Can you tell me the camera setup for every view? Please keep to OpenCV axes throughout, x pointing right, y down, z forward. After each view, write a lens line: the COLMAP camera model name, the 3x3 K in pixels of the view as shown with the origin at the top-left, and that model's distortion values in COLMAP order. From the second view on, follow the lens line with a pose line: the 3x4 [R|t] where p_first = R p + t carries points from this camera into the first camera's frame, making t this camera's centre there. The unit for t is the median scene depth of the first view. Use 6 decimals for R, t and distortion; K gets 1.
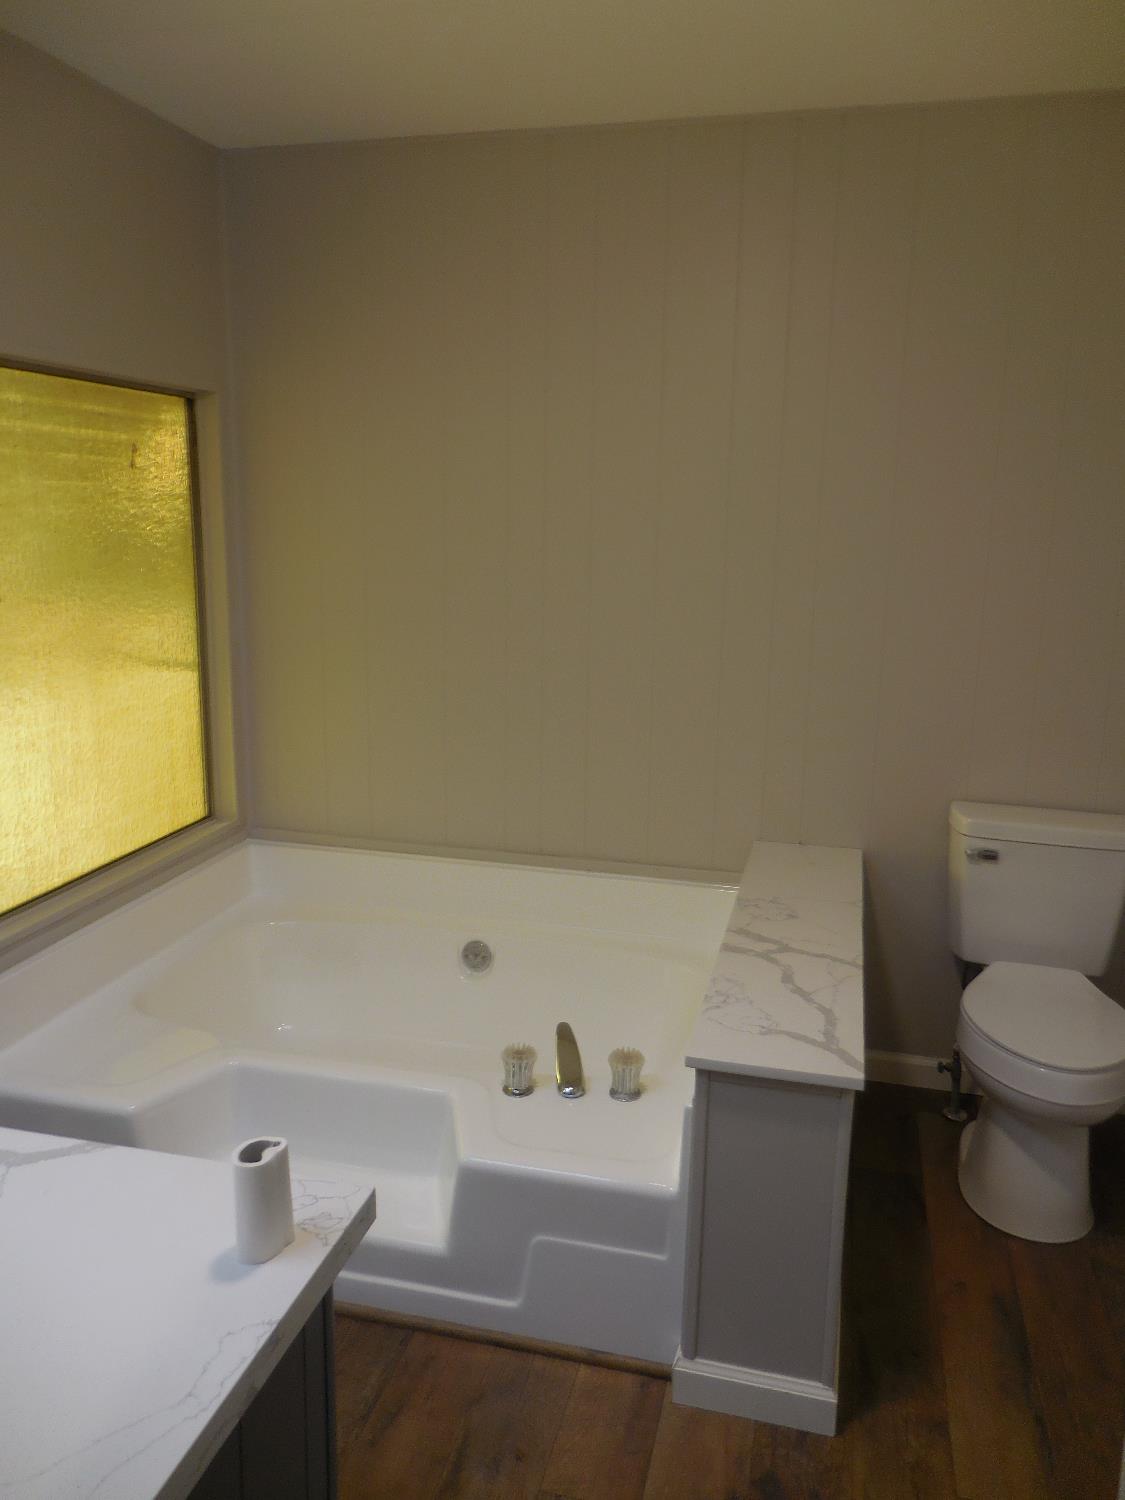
lens RADIAL K [[1137.4, 0, 554.5], [0, 1137.4, 754.0], [0, 0, 1]] dist [0.008313, 0.004863]
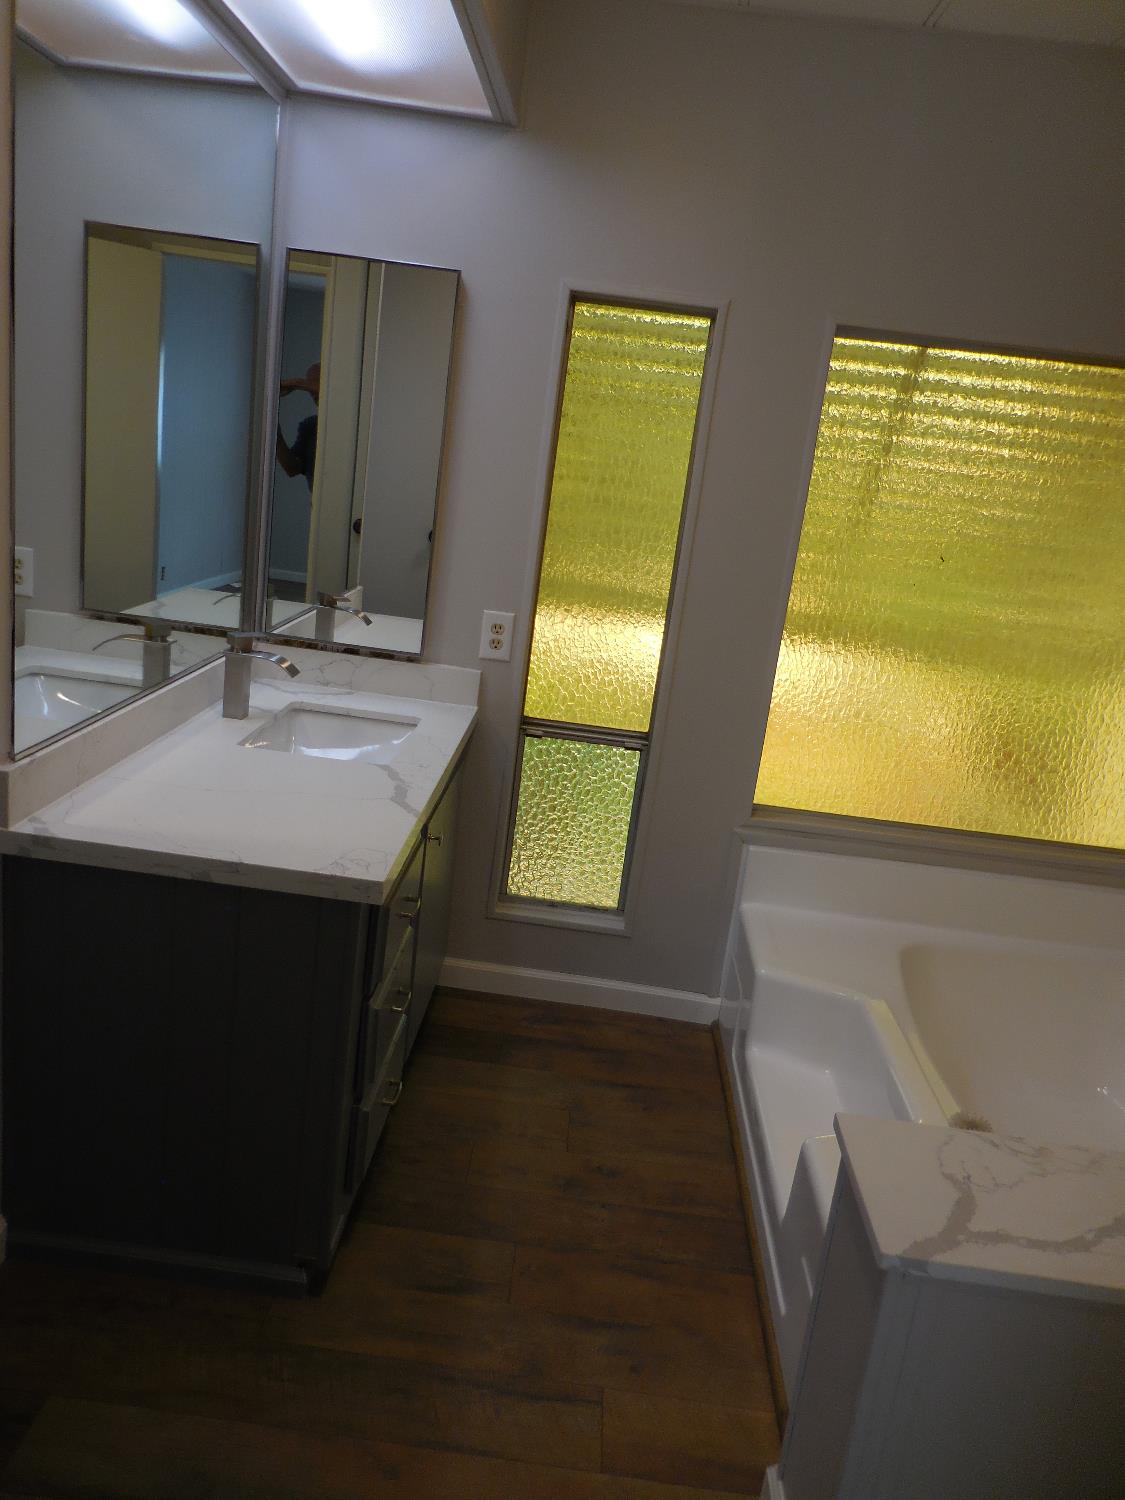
lens RADIAL K [[1137.4, 0, 559.9], [0, 1137.4, 756.9], [0, 0, 1]] dist [0.008313, 0.004863]
pose [[0.195345, 0.260520, -0.945500, 0.687202], [-0.313497, 0.930079, 0.191501, -0.059519], [0.929279, 0.259002, 0.263358, 0.465238]]
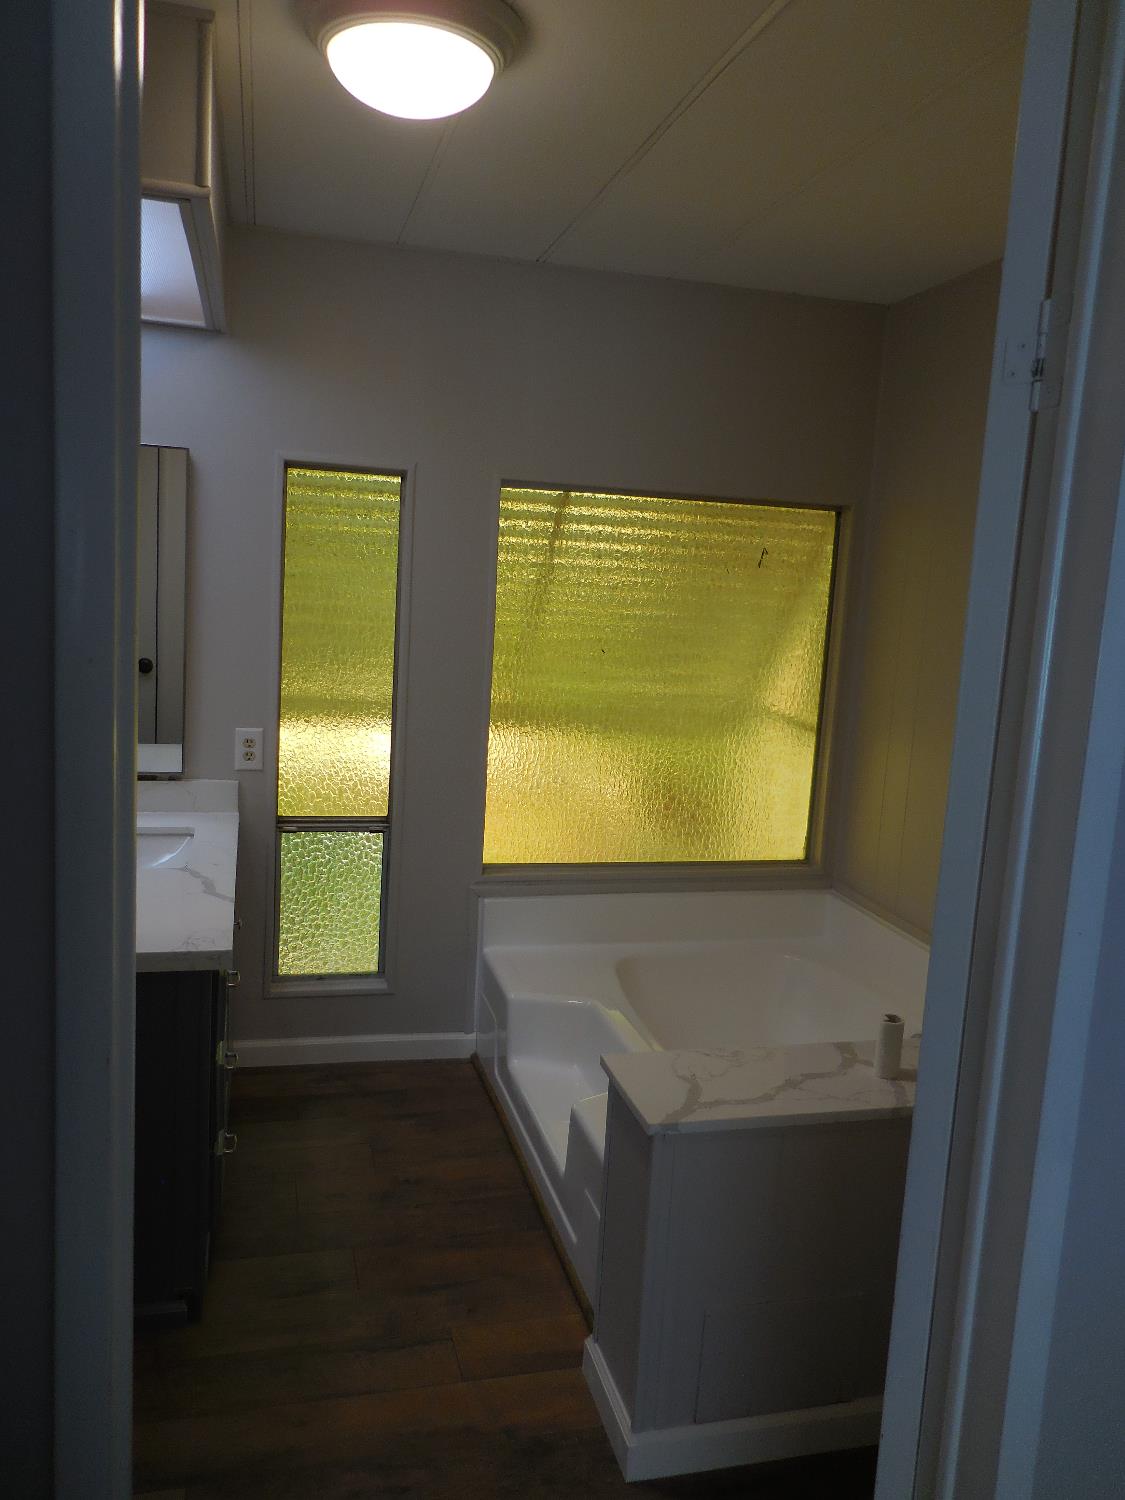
lens RADIAL K [[1137.4, 0, 554.7], [0, 1137.4, 744.5], [0, 0, 1]] dist [0.008313, 0.004863]
pose [[0.477620, 0.135798, -0.868008, 0.921914], [-0.226691, 0.973576, 0.027578, -0.054975], [0.848817, 0.183598, 0.495783, 0.287080]]
